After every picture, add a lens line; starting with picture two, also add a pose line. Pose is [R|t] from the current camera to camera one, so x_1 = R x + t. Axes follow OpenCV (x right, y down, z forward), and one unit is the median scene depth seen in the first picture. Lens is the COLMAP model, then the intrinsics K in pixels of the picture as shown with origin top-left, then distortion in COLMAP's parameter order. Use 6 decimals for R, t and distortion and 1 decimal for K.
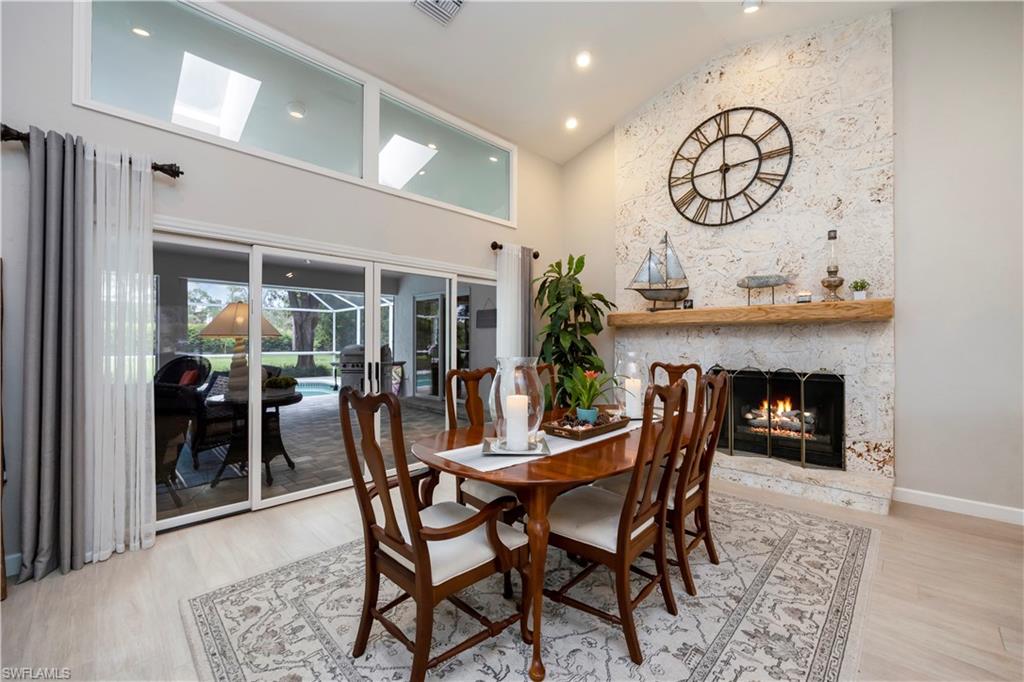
lens RADIAL K [[411.0, 0, 510.7], [0, 411.0, 336.8], [0, 0, 1]] dist [-0.006770, -0.000013]
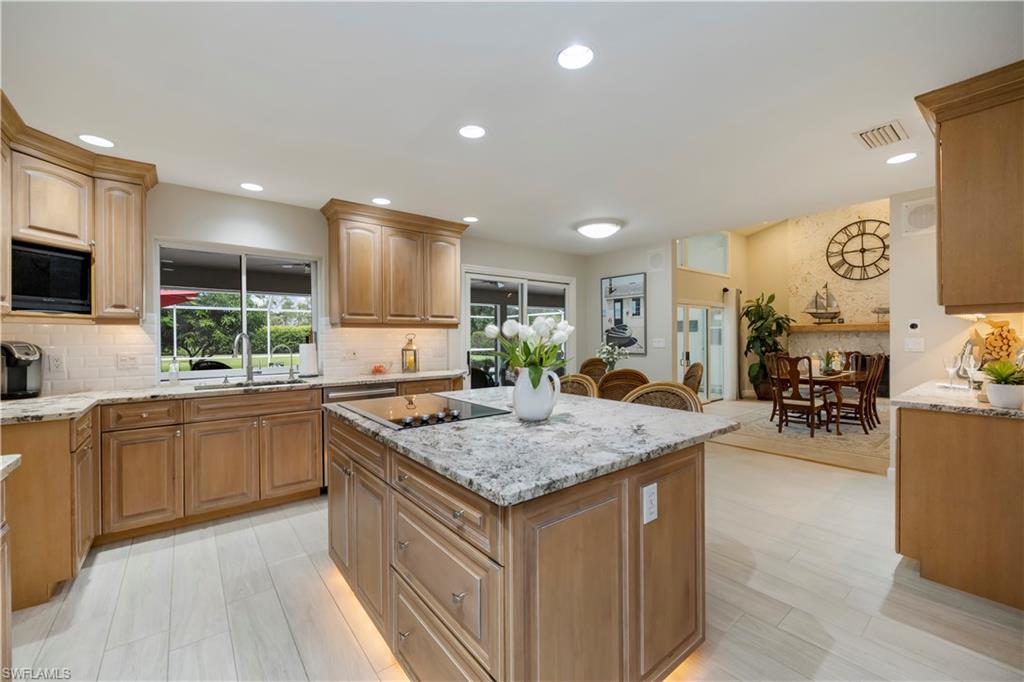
lens RADIAL K [[411.0, 0, 512.5], [0, 411.0, 339.4], [0, 0, 1]] dist [-0.006770, -0.000013]
pose [[0.992973, -0.004052, -0.118275, -0.844331], [0.004464, 0.999985, 0.003219, -0.005420], [0.118261, -0.003724, 0.992976, -1.050935]]
